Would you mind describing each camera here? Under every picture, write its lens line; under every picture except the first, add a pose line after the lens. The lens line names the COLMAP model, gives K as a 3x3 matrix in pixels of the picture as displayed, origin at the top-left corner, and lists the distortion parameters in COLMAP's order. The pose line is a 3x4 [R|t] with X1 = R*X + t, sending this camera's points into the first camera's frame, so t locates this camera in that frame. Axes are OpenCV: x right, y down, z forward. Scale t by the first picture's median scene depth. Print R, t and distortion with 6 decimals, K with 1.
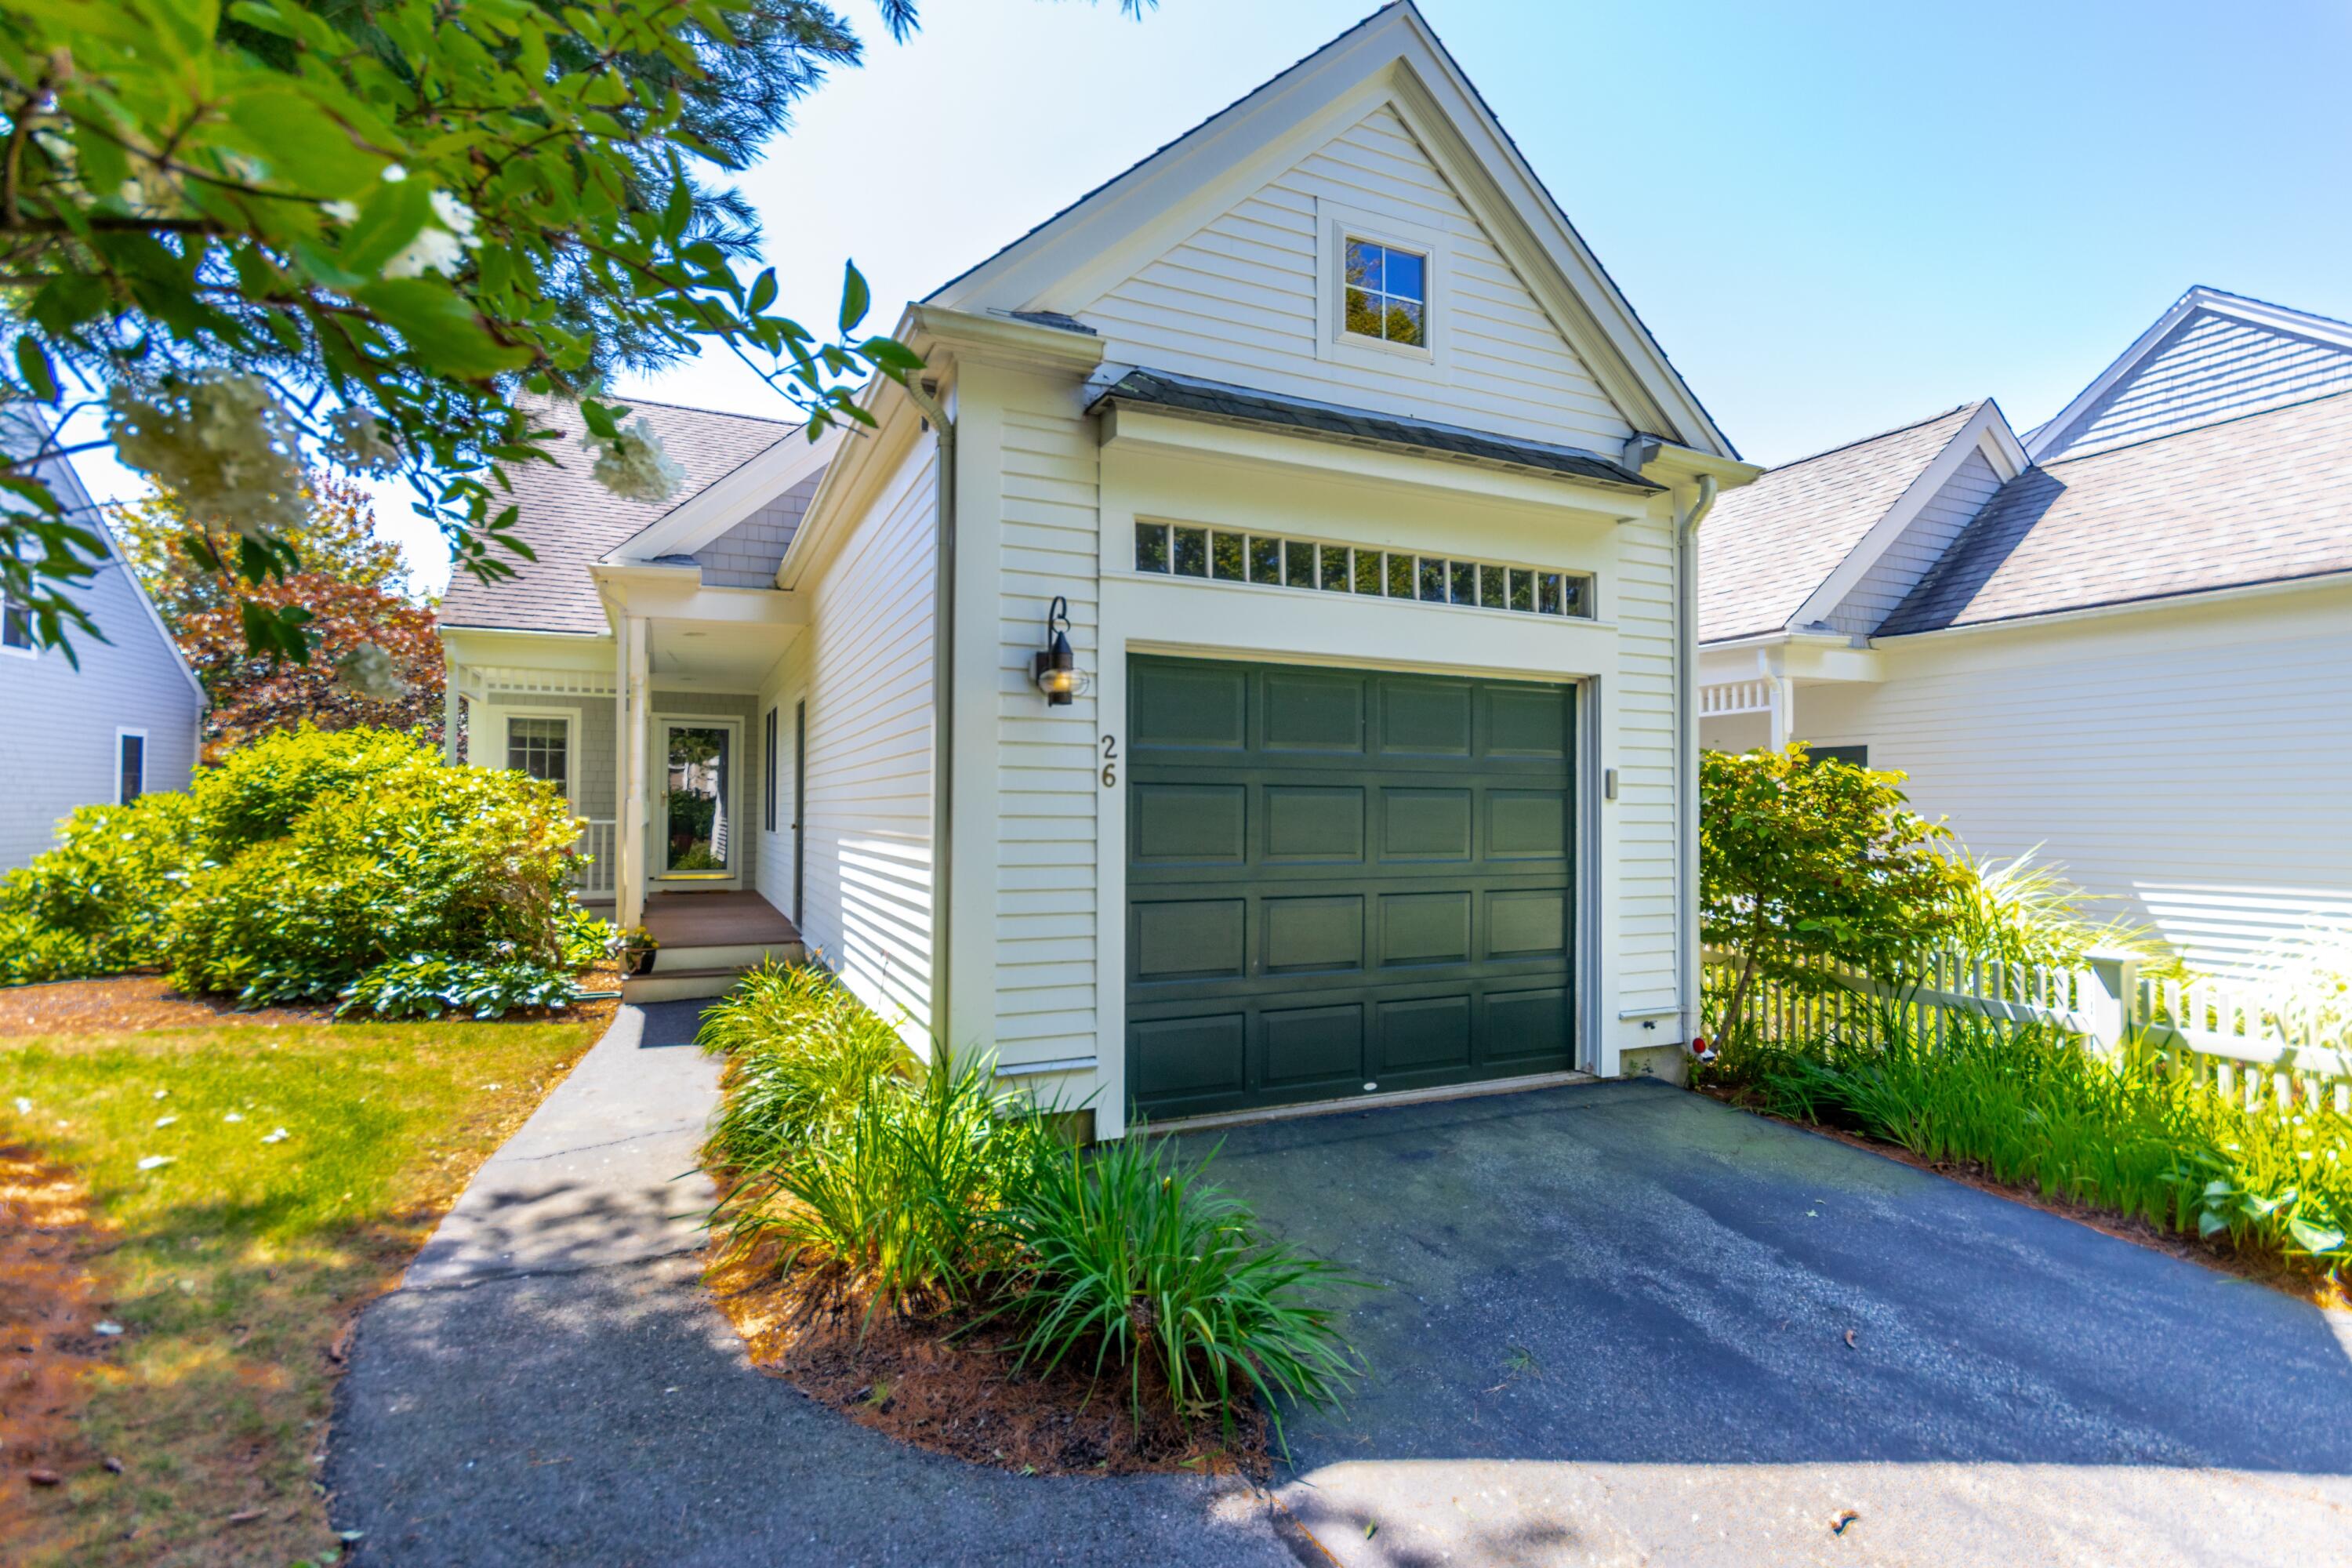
lens RADIAL K [[1117.4, 0, 1176.0], [0, 1117.4, 784.0], [0, 0, 1]] dist [0.011153, -0.000373]
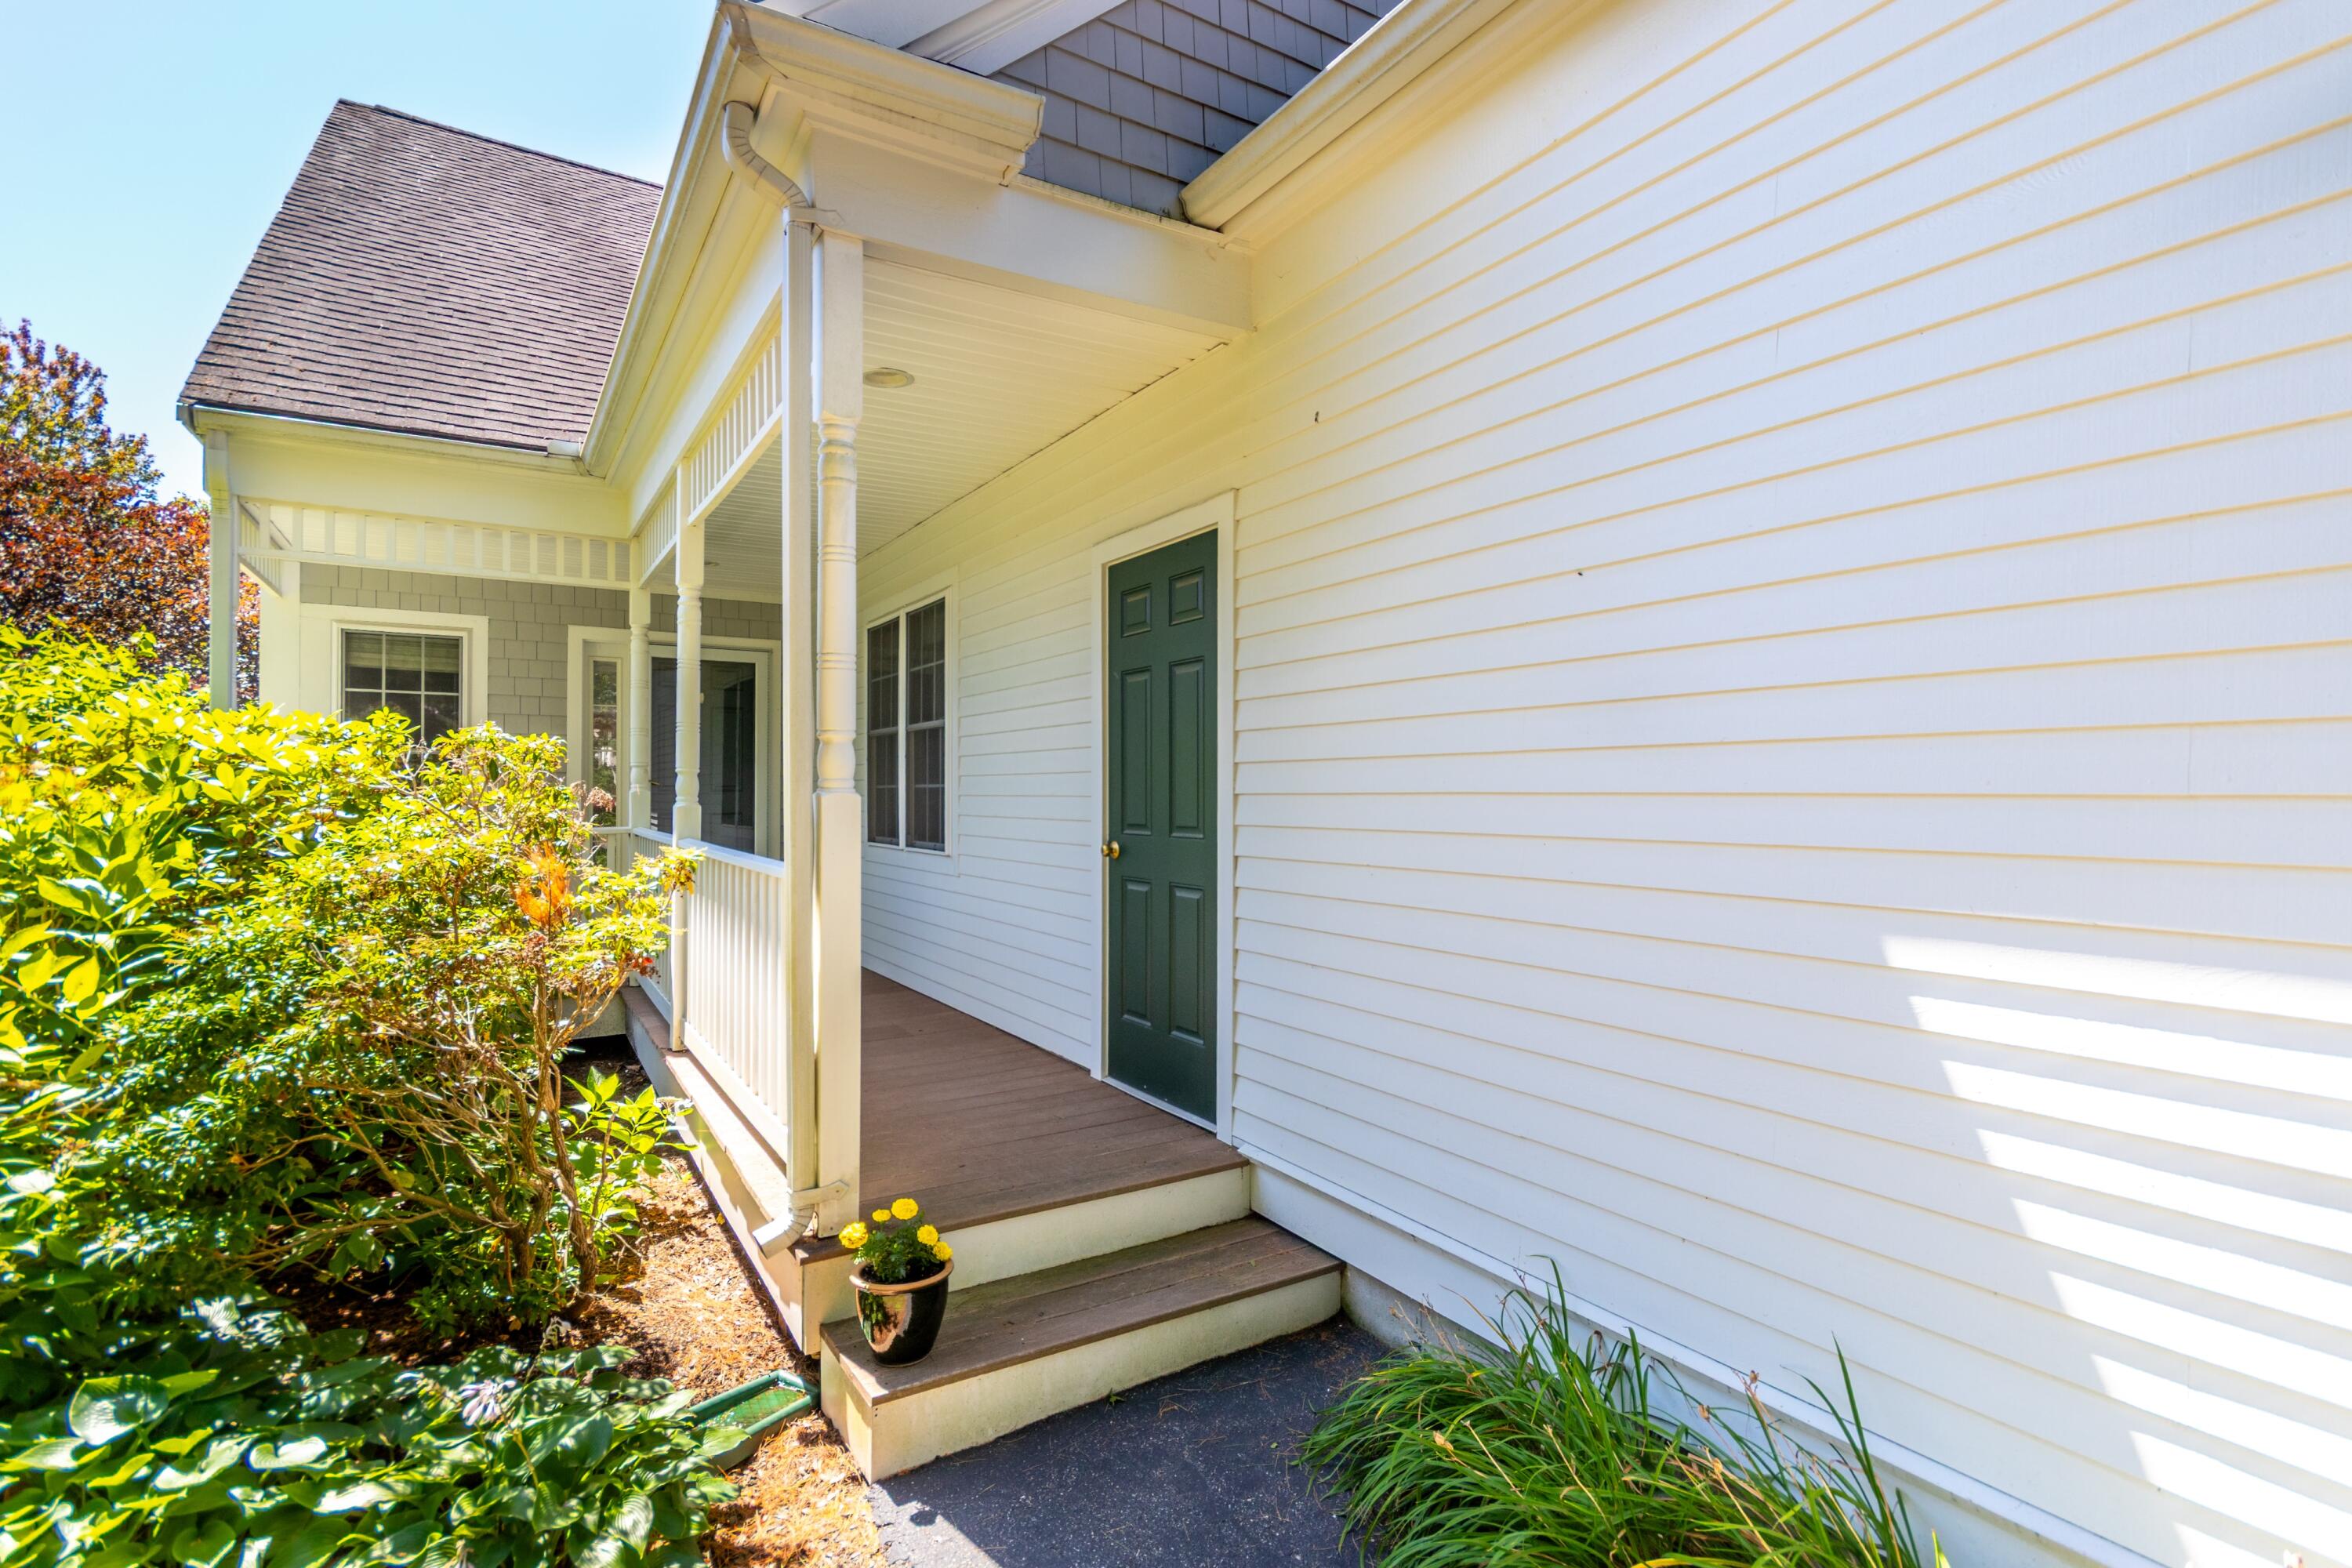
lens RADIAL K [[1117.4, 0, 1176.0], [0, 1117.4, 784.0], [0, 0, 1]] dist [0.011153, -0.000373]
pose [[0.991610, 0.001157, 0.129263, -0.443847], [-0.003114, 0.999883, 0.014946, 0.006085], [-0.129230, -0.015223, 0.991498, 0.685541]]
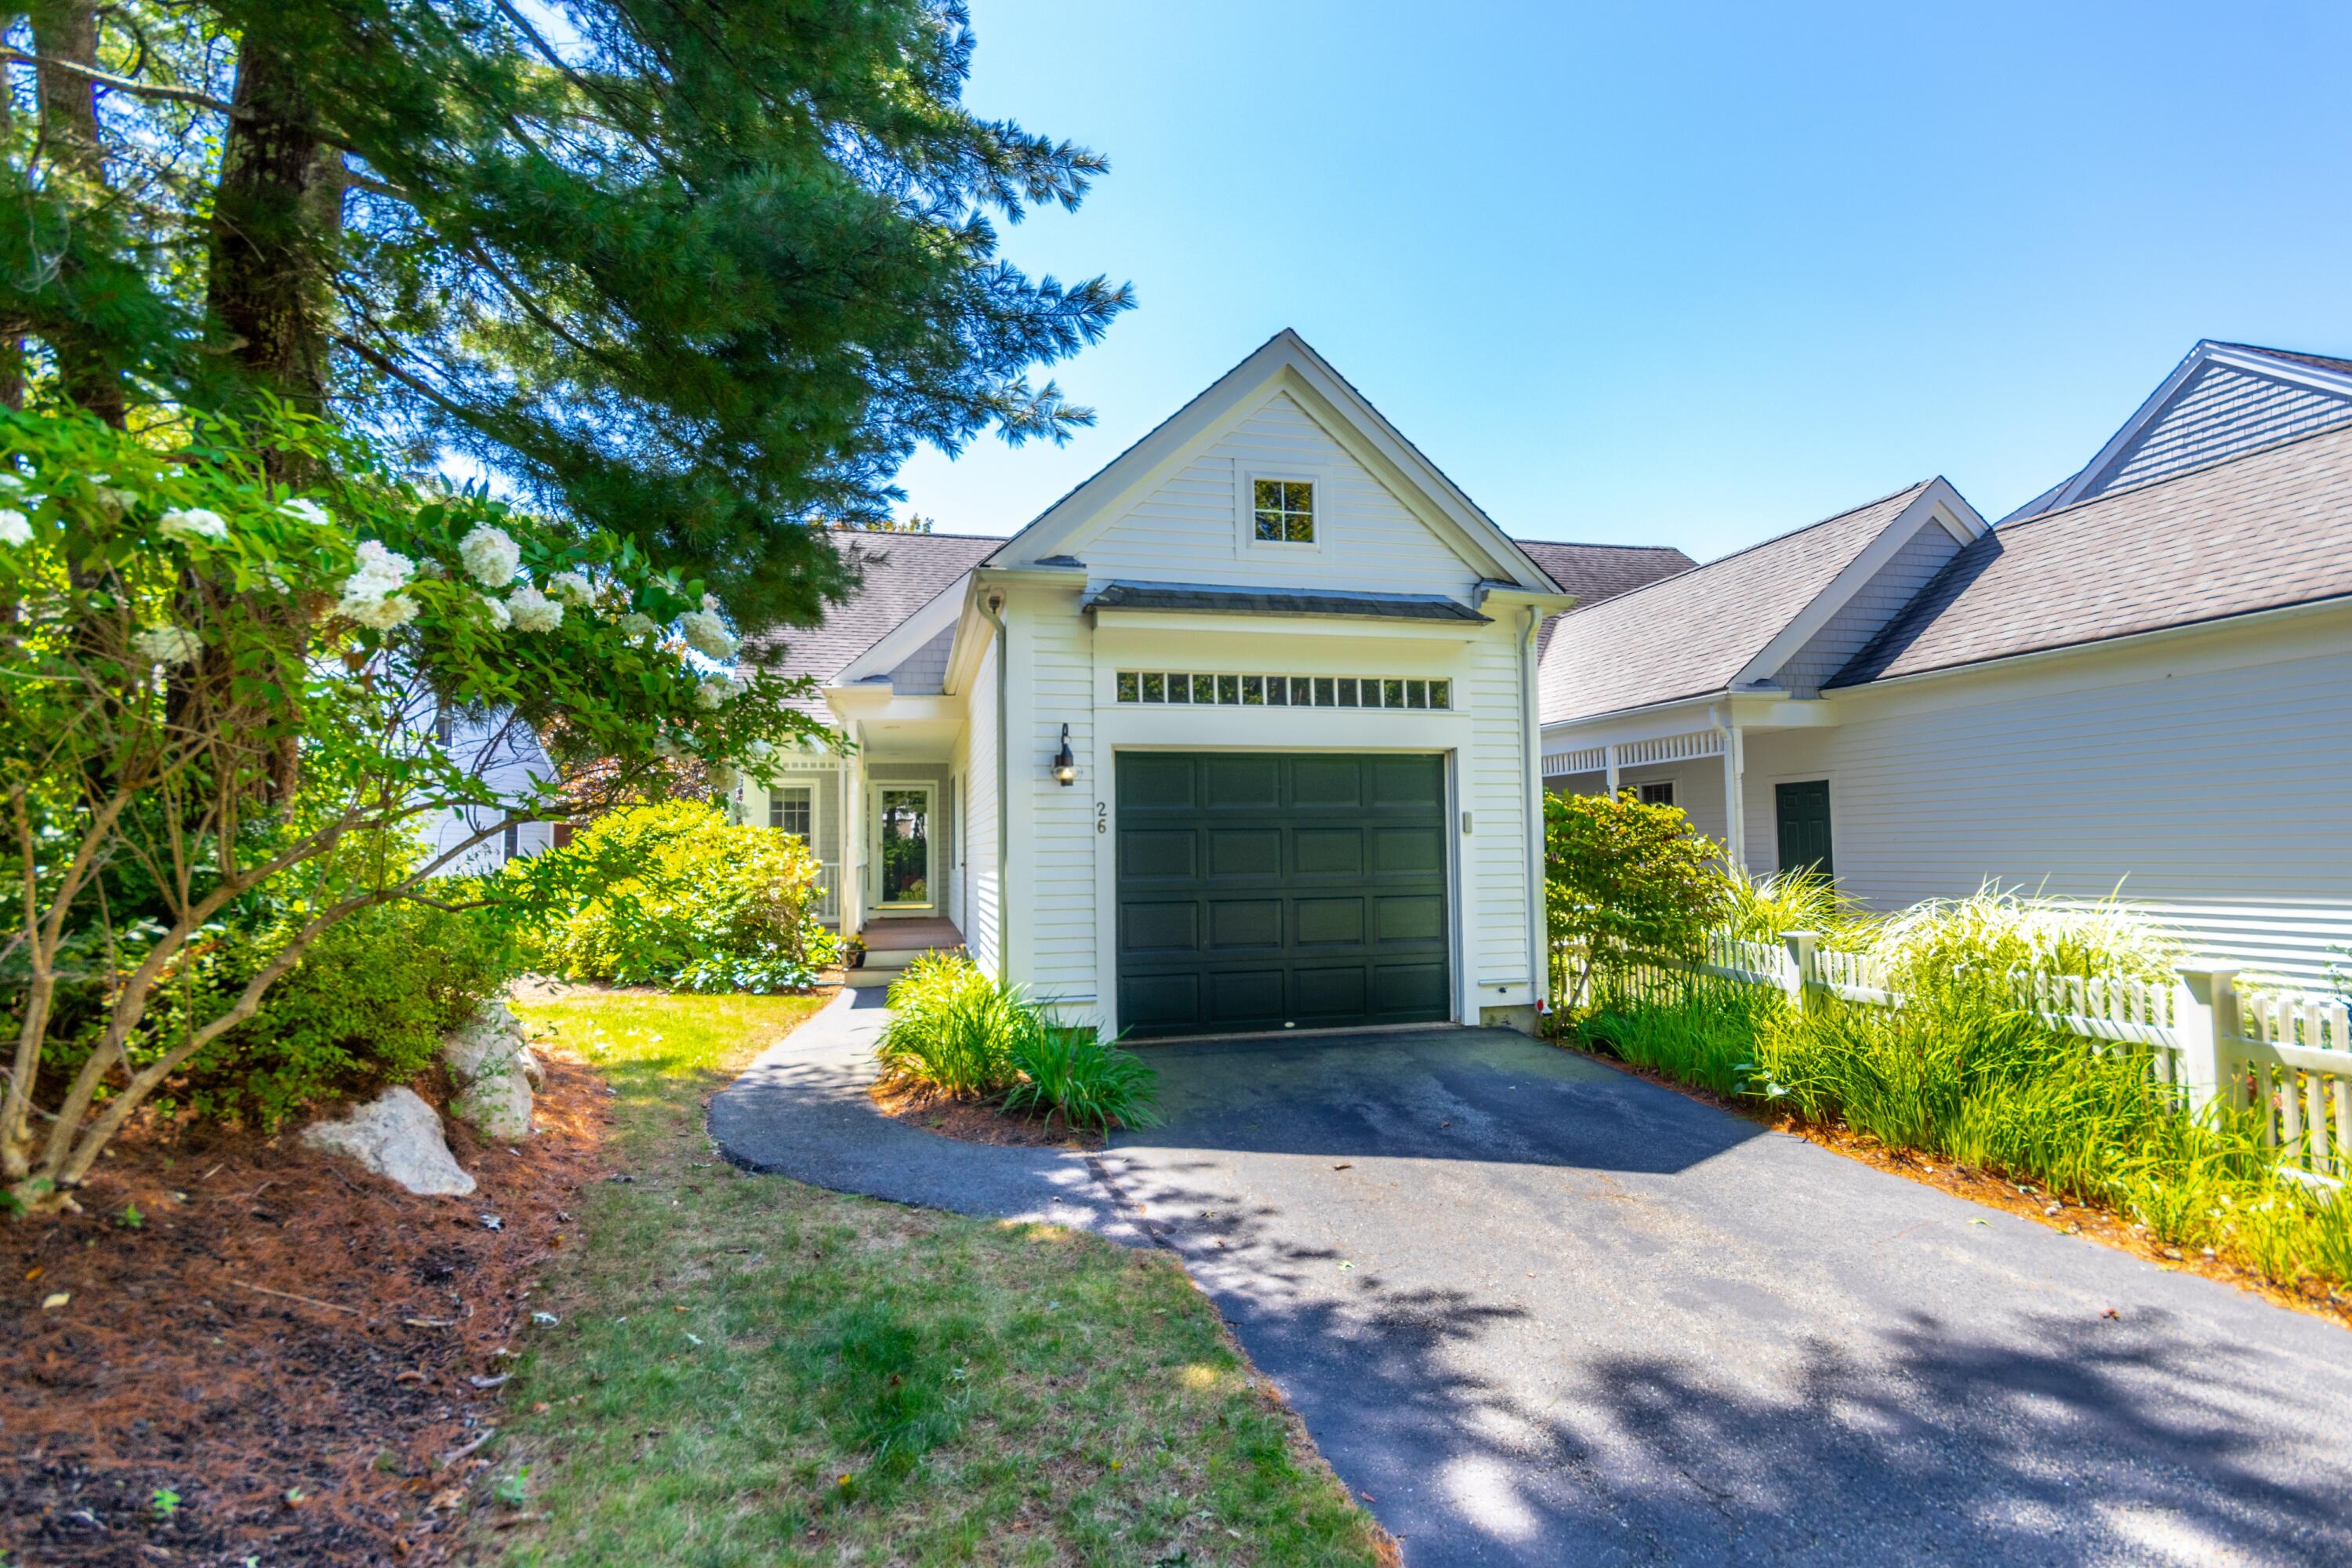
lens RADIAL K [[1117.4, 0, 1176.0], [0, 1117.4, 784.0], [0, 0, 1]] dist [0.011153, -0.000373]
pose [[0.982167, -0.030424, -0.185535, 0.203021], [0.023816, 0.999004, -0.037738, -0.002736], [0.186499, 0.032646, 0.981913, -0.348556]]
